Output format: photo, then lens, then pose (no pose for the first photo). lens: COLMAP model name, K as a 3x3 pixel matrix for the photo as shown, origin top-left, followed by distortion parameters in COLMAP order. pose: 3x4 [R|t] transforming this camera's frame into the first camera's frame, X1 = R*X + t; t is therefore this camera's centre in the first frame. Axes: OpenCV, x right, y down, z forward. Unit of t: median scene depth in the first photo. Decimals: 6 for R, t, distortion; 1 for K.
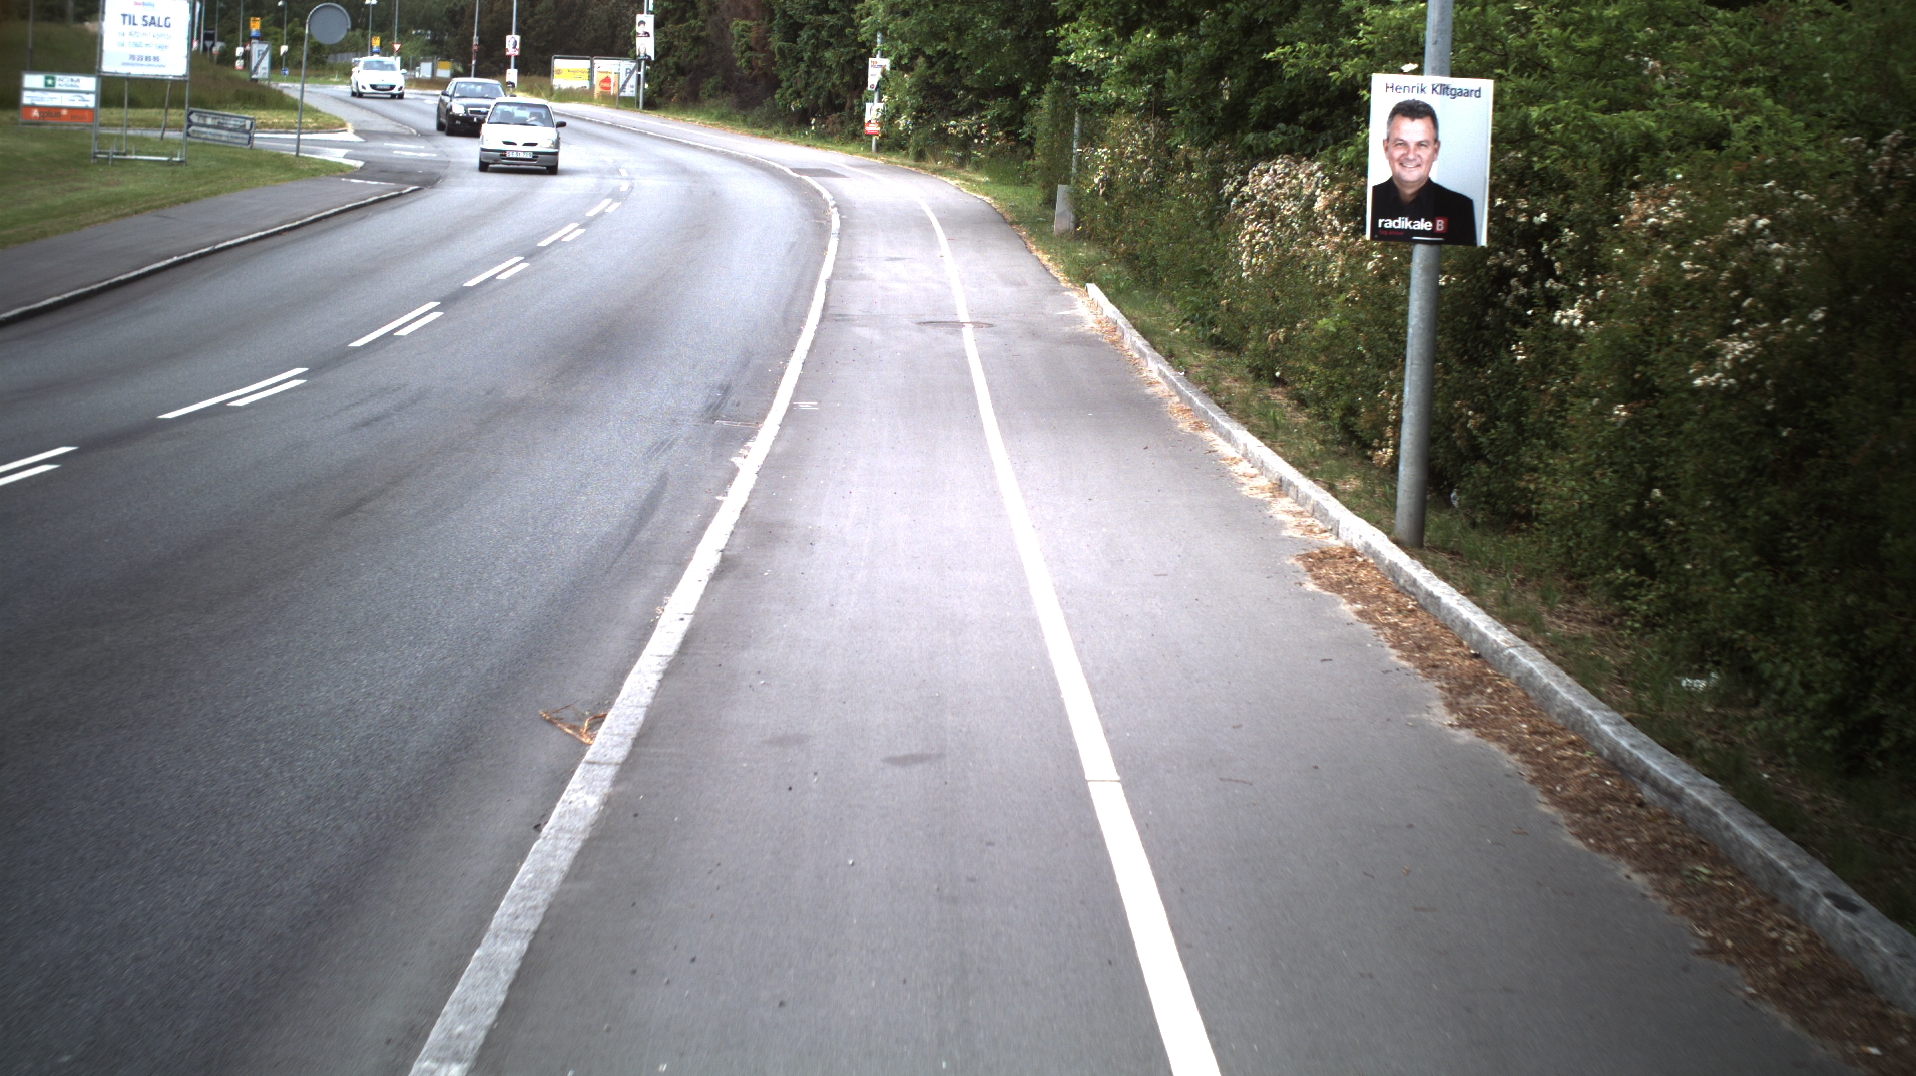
lens RADIAL K [[3412.8, 0, 958.0], [0, 3412.8, 538.0], [0, 0, 1]] dist [-0.304169, 0.550342]
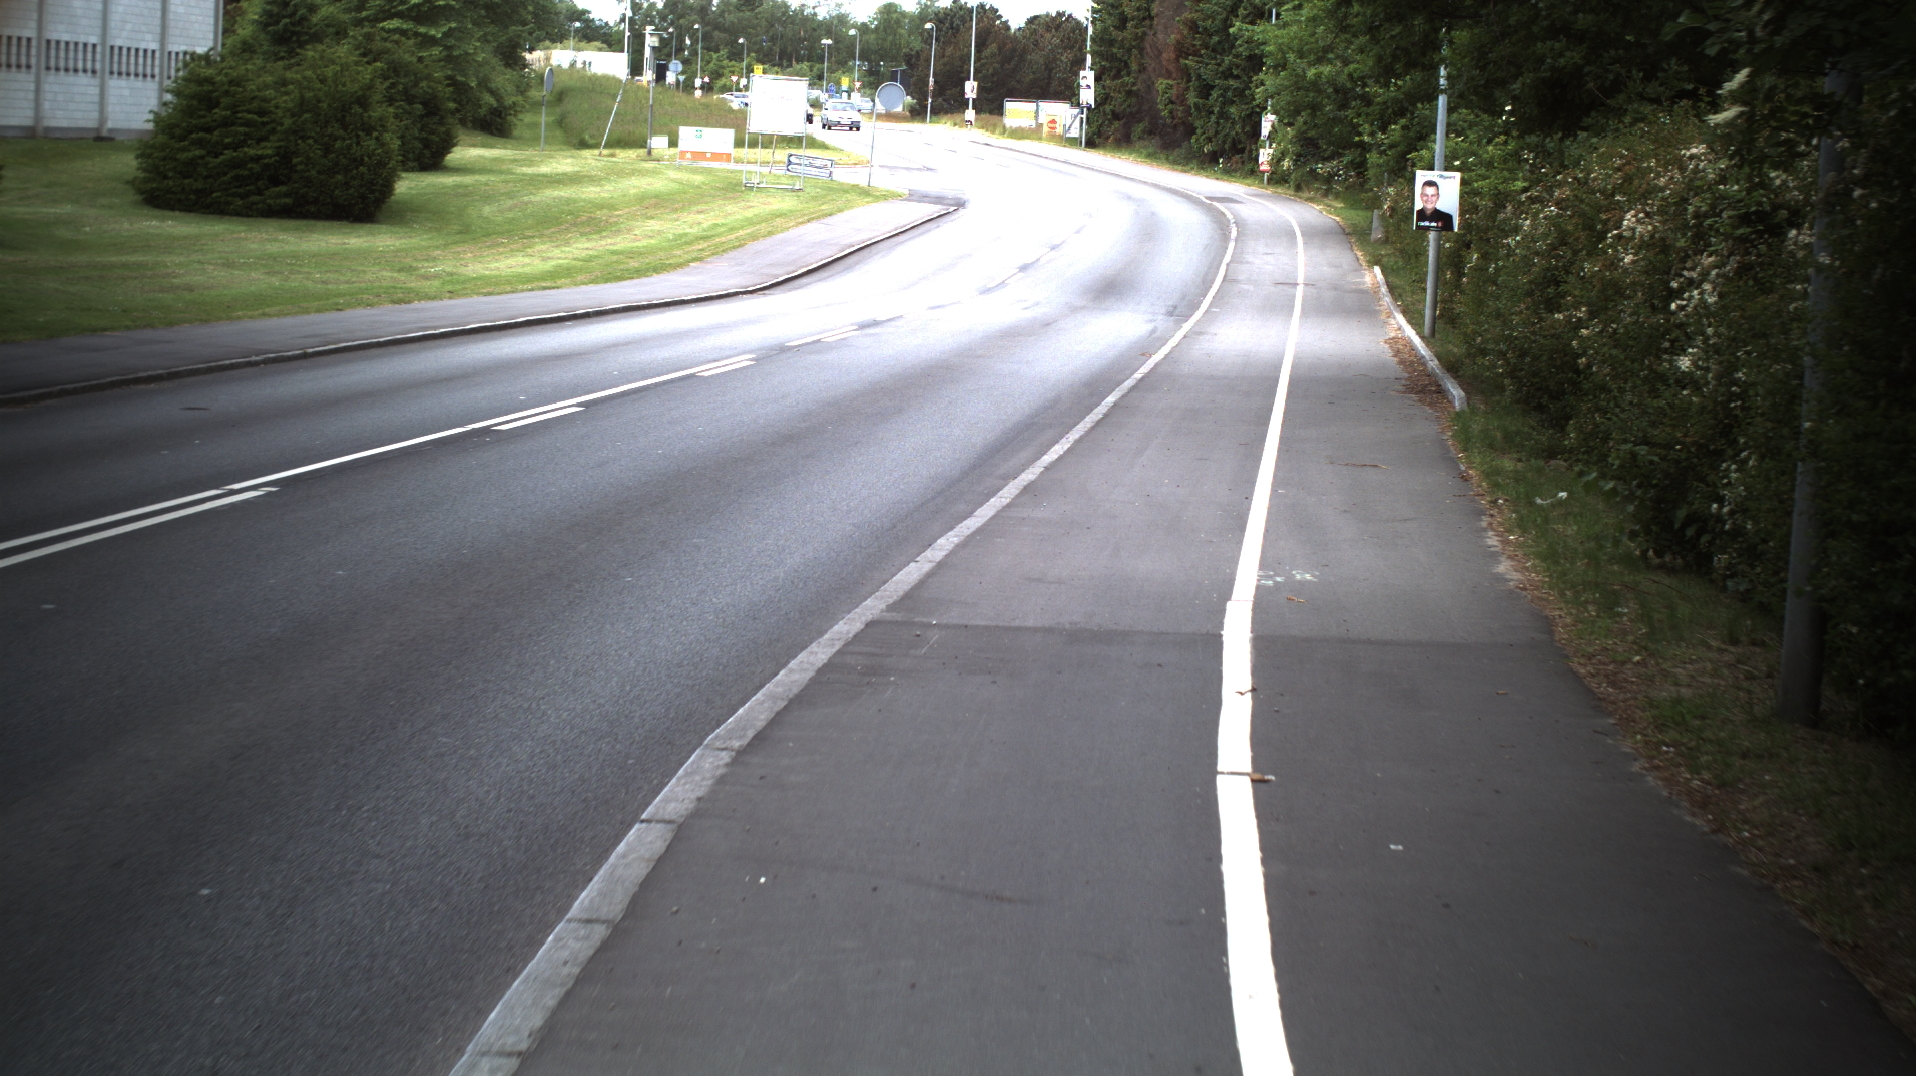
lens RADIAL K [[3412.8, 0, 958.0], [0, 3412.8, 538.0], [0, 0, 1]] dist [-0.304169, 0.550342]
pose [[0.992863, 0.012532, -0.118597, 0.029102], [-0.013309, 0.999895, -0.005765, 0.066753], [0.118513, 0.007303, 0.992926, -0.646498]]
